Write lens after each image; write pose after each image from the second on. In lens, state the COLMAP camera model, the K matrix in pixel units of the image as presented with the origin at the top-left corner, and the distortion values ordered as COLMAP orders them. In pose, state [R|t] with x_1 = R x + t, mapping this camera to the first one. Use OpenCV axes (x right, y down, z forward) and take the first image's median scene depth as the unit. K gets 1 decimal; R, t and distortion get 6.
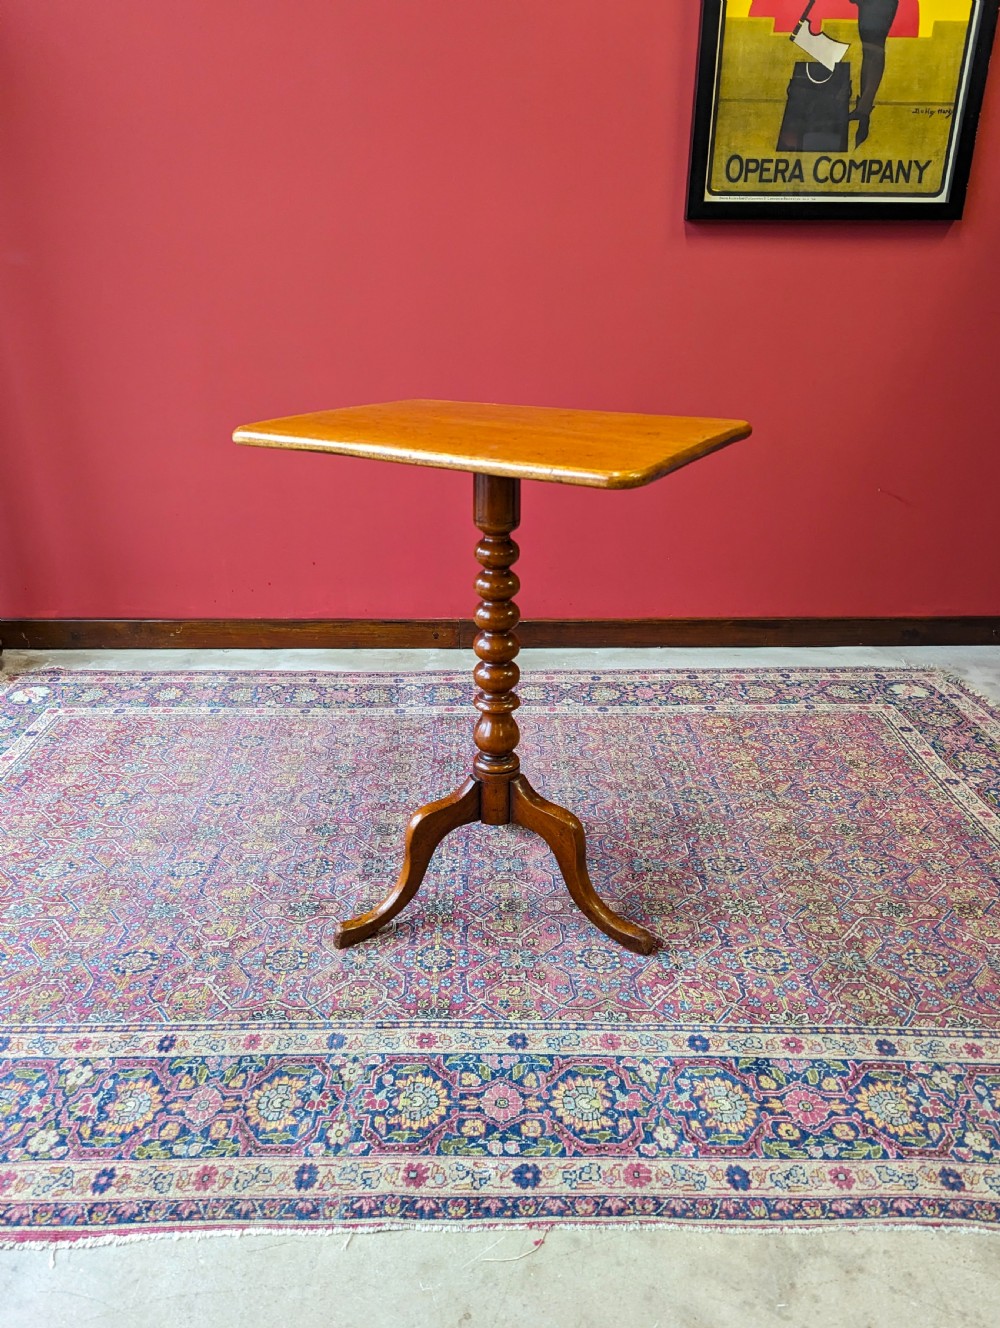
lens RADIAL K [[986.9, 0, 510.2], [0, 986.9, 644.7], [0, 0, 1]] dist [0.074142, -0.070332]
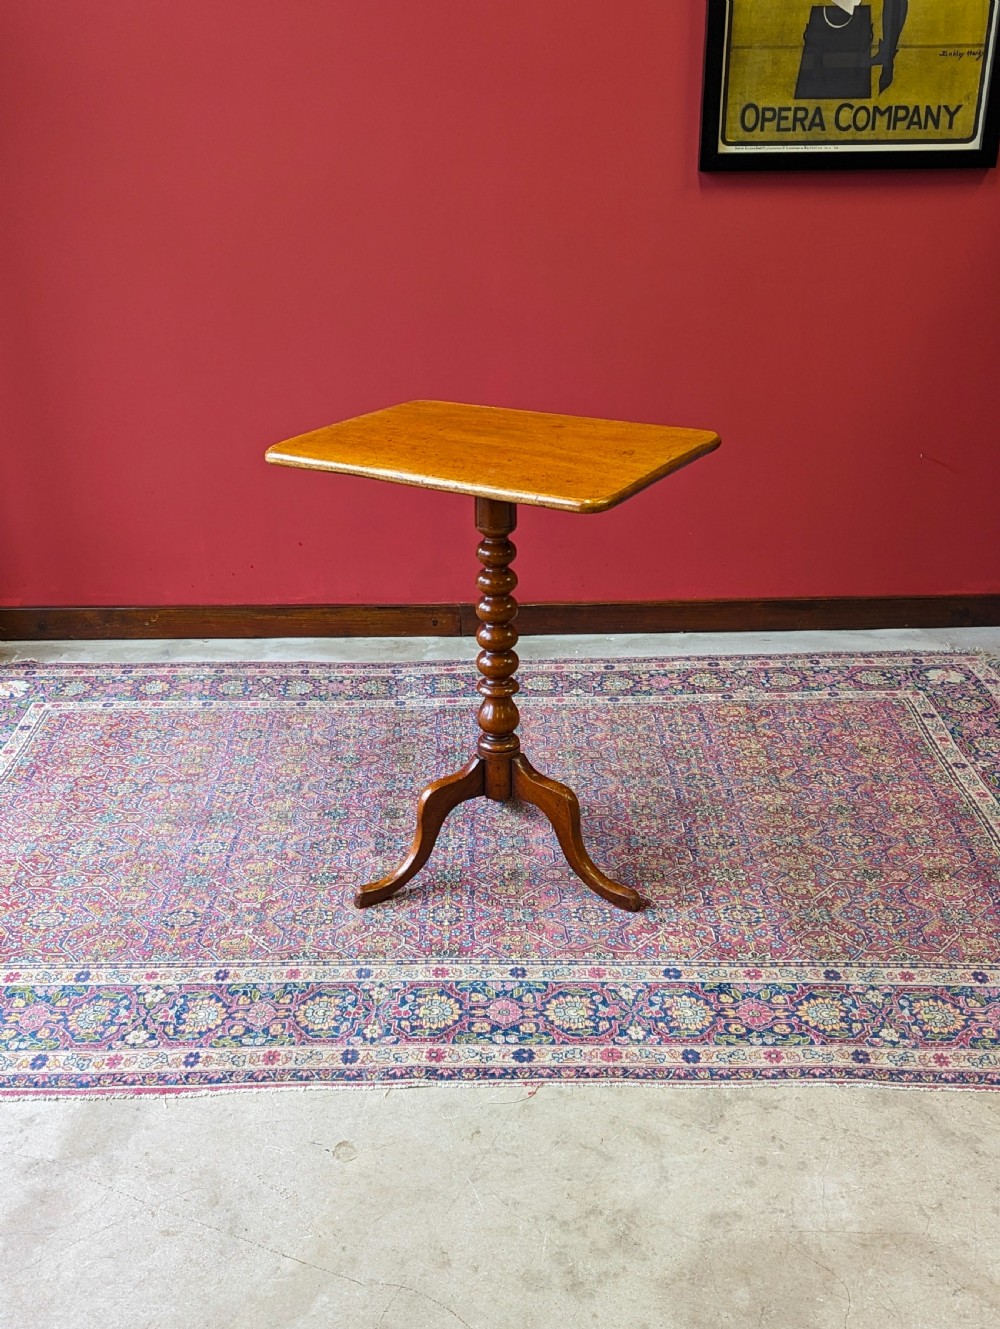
lens RADIAL K [[1513.6, 0, 503.7], [0, 1513.6, 704.6], [0, 0, 1]] dist [0.090894, -0.109755]
pose [[0.999756, -0.009949, -0.019720, 0.030313], [0.010988, 0.998518, 0.053295, -0.014177], [0.019160, -0.053499, 0.998384, -0.804416]]
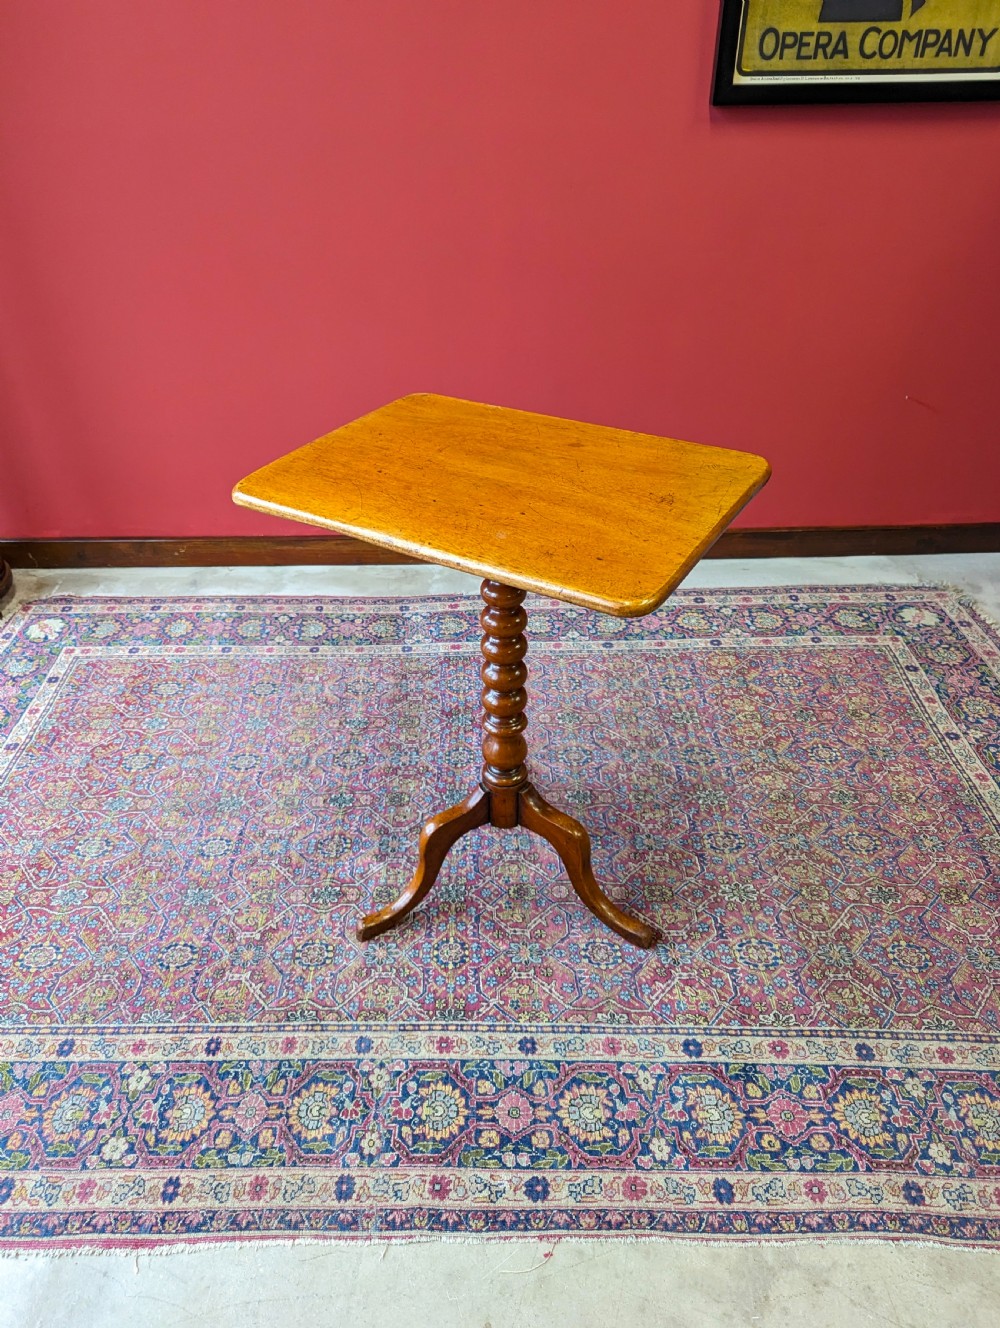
lens RADIAL K [[989.0, 0, 482.9], [0, 989.0, 650.1], [0, 0, 1]] dist [0.061989, -0.061955]
pose [[0.999514, -0.007527, -0.030264, -0.005289], [0.014456, 0.971710, 0.235734, -0.301300], [0.027633, -0.236056, 0.971346, 0.031289]]
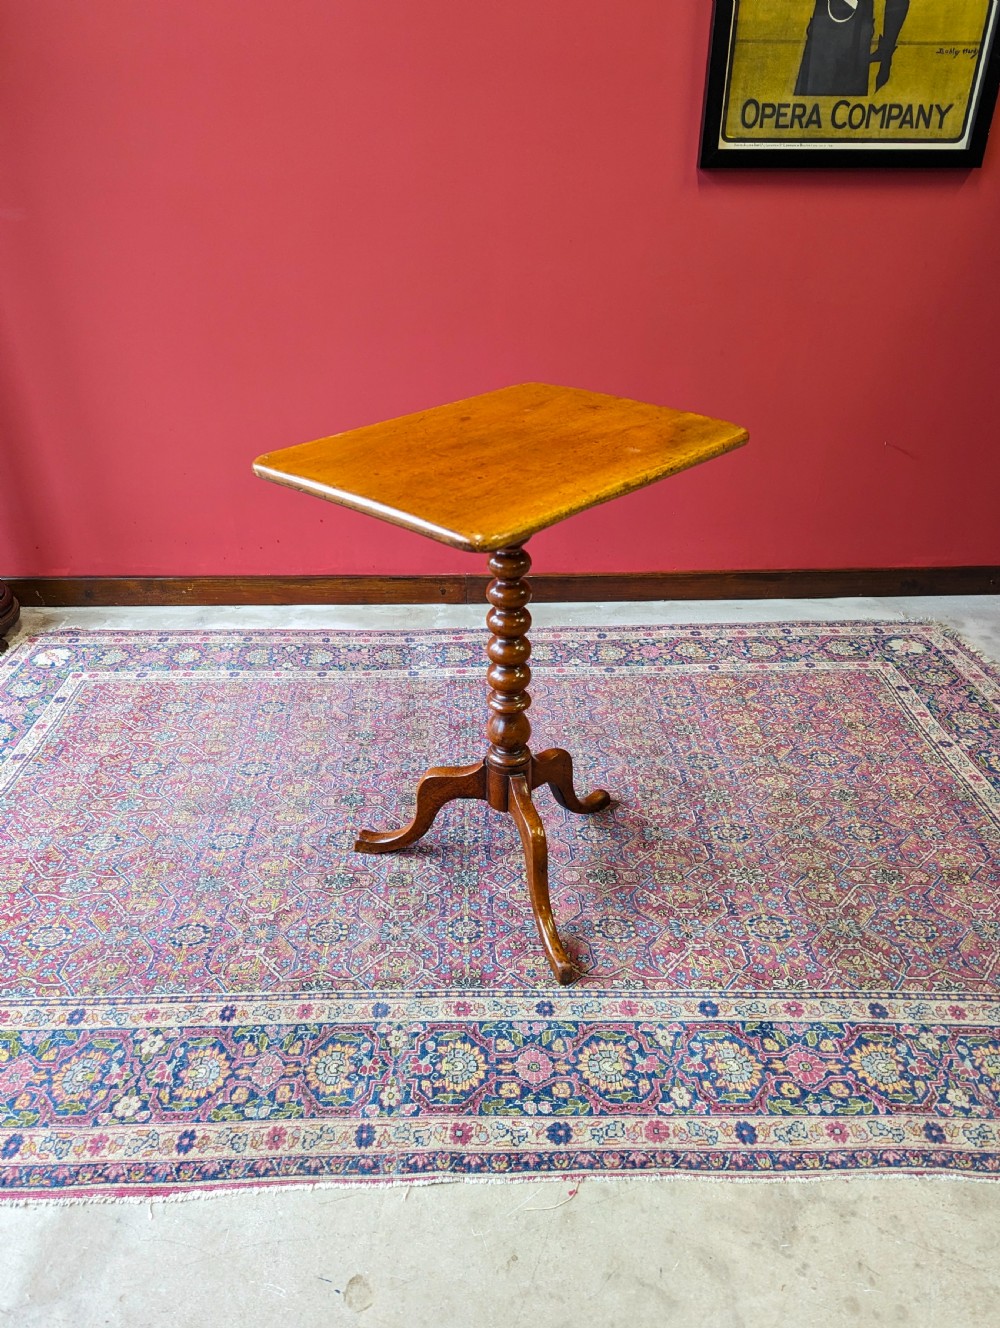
lens RADIAL K [[1000.4, 0, 500.0], [0, 1000.4, 664.0], [0, 0, 1]] dist [0.067245, -0.056912]
pose [[0.999952, -0.008320, 0.005128, -0.046832], [0.007636, 0.992564, 0.121484, -0.122348], [-0.006101, -0.121439, 0.992580, -0.064302]]
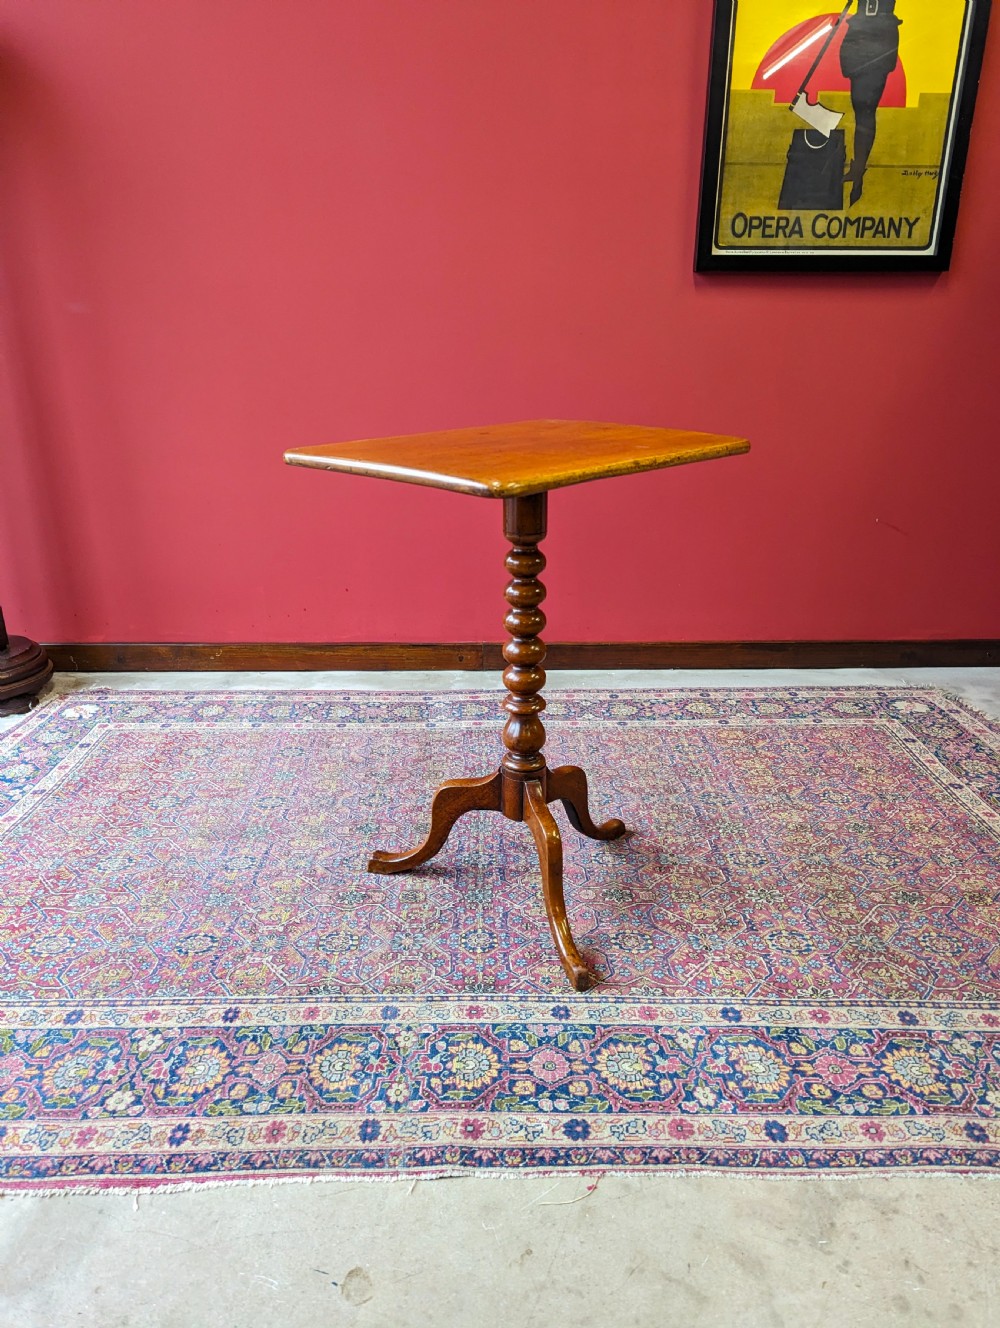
lens RADIAL K [[955.6, 0, 511.1], [0, 955.6, 644.7], [0, 0, 1]] dist [0.072087, -0.065677]
pose [[0.999995, -0.001984, 0.002449, -0.049146], [0.002111, 0.998598, -0.052897, 0.063070], [-0.002340, 0.052902, 0.998597, -0.049202]]
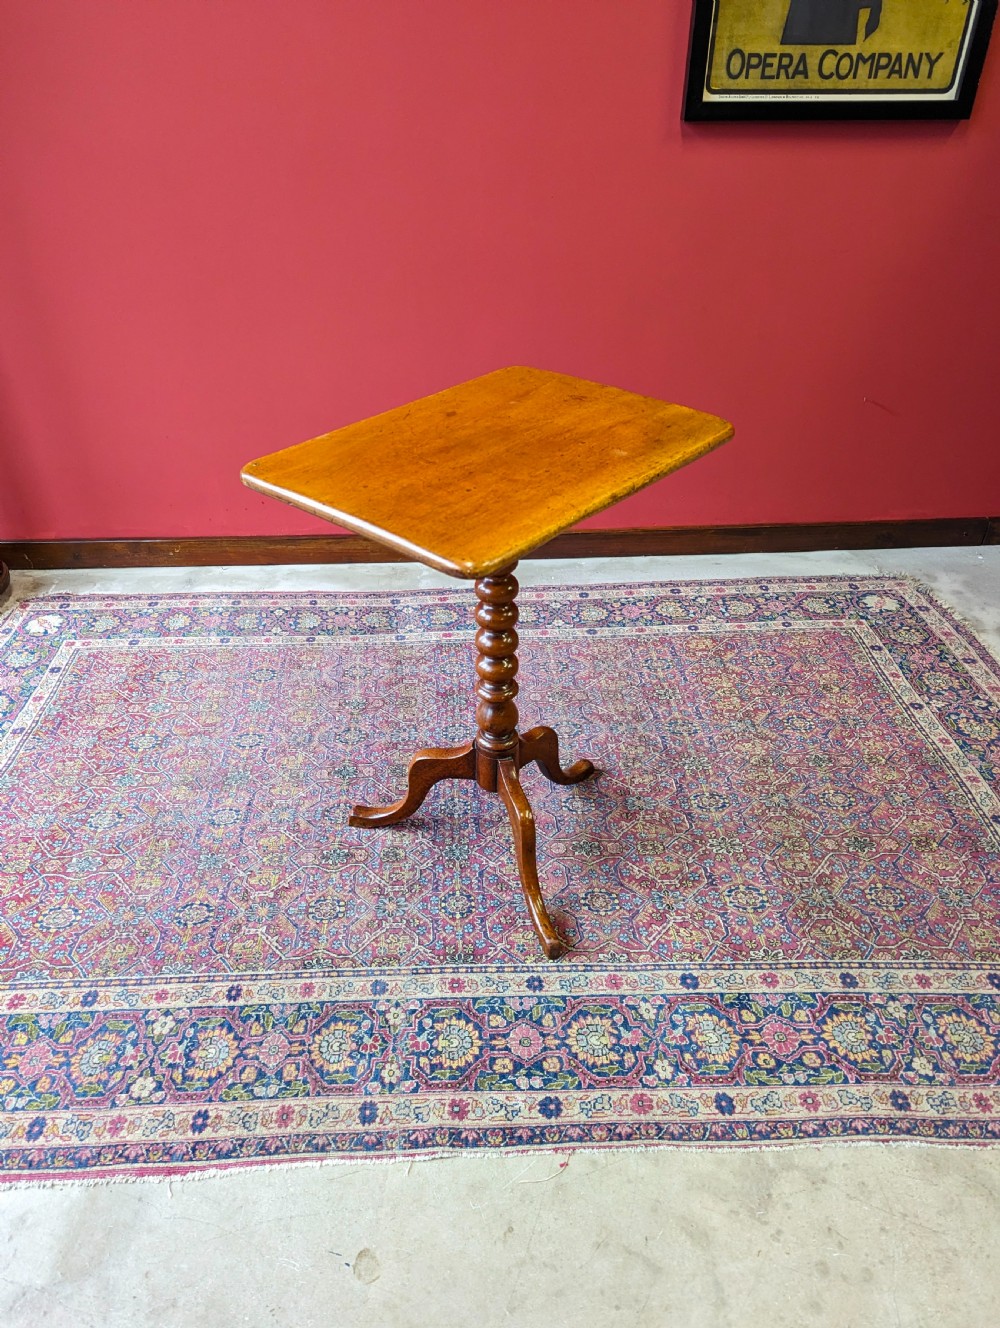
lens RADIAL K [[974.7, 0, 489.6], [0, 974.7, 661.6], [0, 0, 1]] dist [0.064479, -0.049109]
pose [[0.999679, -0.020785, 0.014519, -0.056546], [0.017272, 0.977516, 0.210152, -0.222209], [-0.018561, -0.209834, 0.977561, -0.044428]]
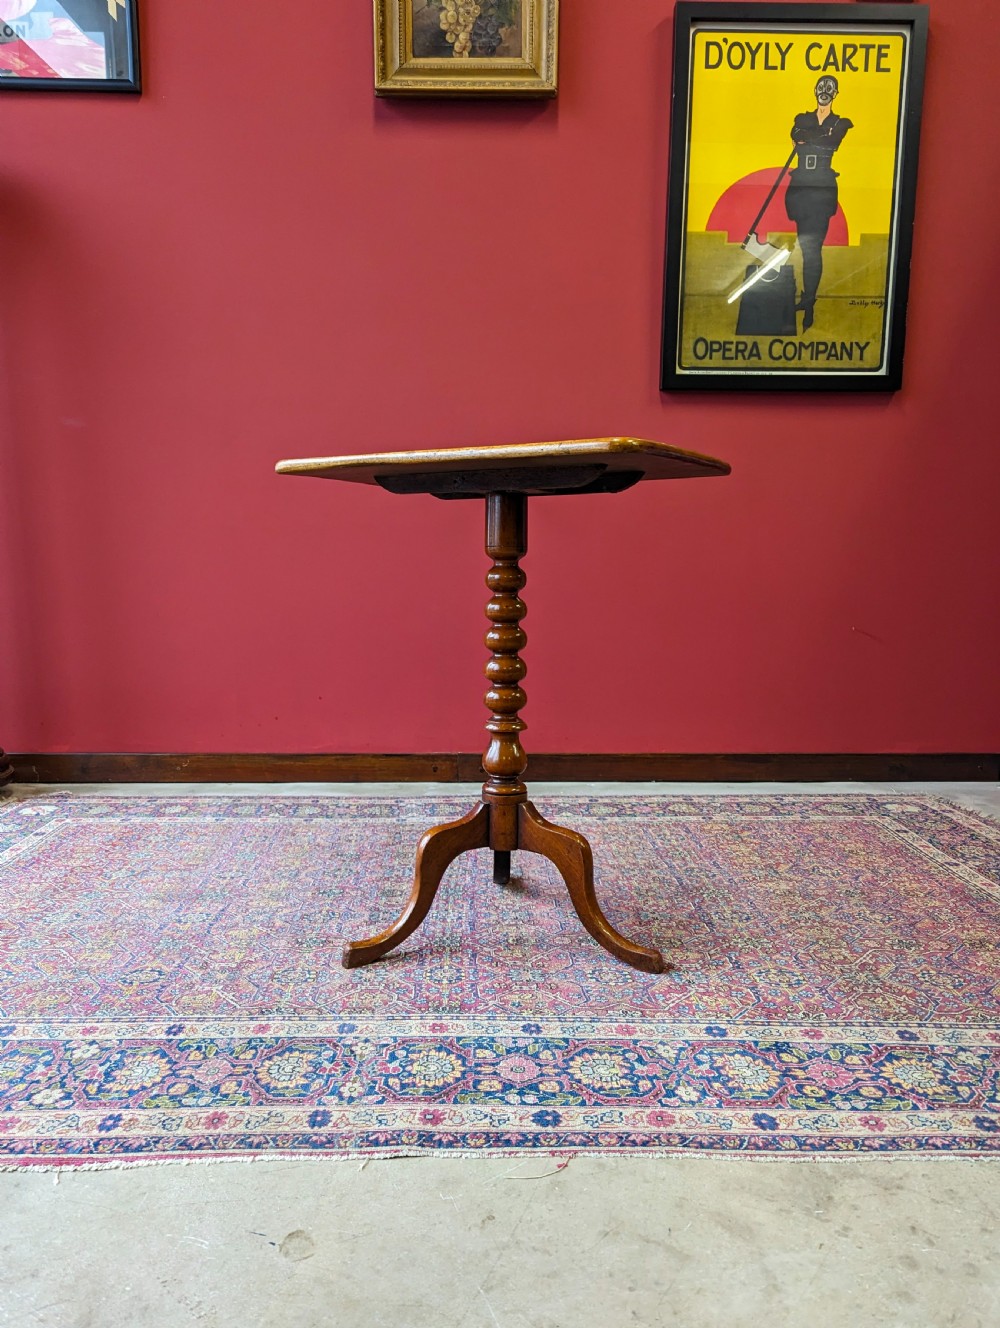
lens RADIAL K [[993.2, 0, 493.0], [0, 993.2, 669.4], [0, 0, 1]] dist [0.060554, -0.047848]
pose [[0.999999, -0.001341, 0.000289, -0.031479], [0.001370, 0.965870, -0.259022, 0.324433], [0.000068, 0.259022, 0.965871, -0.045750]]
